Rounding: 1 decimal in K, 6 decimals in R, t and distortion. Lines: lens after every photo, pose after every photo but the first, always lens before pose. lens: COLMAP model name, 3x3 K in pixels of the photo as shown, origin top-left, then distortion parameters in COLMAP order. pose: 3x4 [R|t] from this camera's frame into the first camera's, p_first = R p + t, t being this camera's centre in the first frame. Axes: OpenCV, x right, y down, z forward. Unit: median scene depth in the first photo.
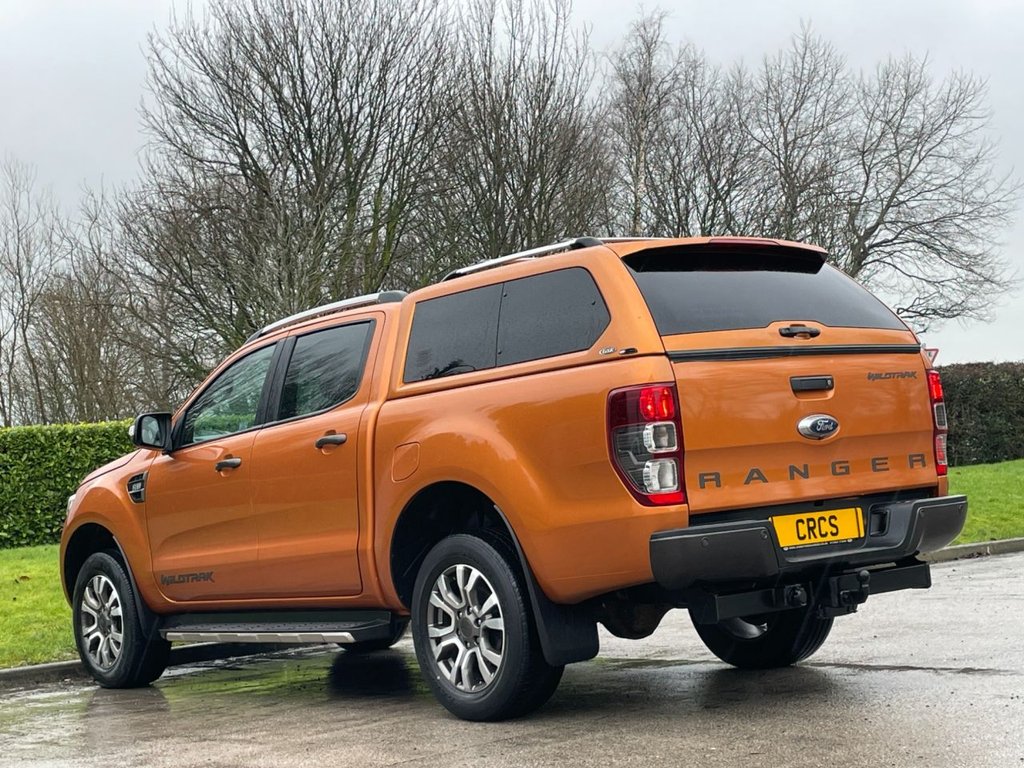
lens RADIAL K [[1756.5, 0, 512.0], [0, 1756.5, 384.0], [0, 0, 1]] dist [0.101001, -0.060354]
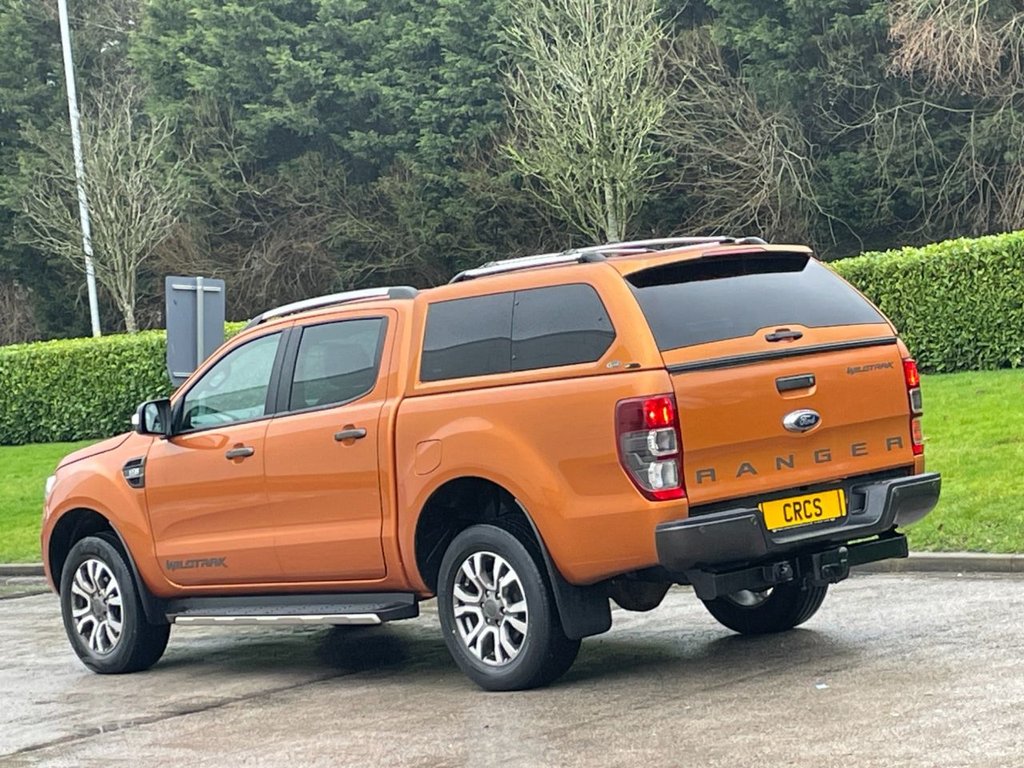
lens RADIAL K [[2859.3, 0, 512.0], [0, 2859.3, 384.0], [0, 0, 1]] dist [-0.020736, 0.218236]
pose [[0.999063, -0.030110, 0.031092, -0.065819], [0.027768, 0.996930, 0.073209, -0.135874], [-0.033201, -0.072277, 0.996832, -0.797635]]
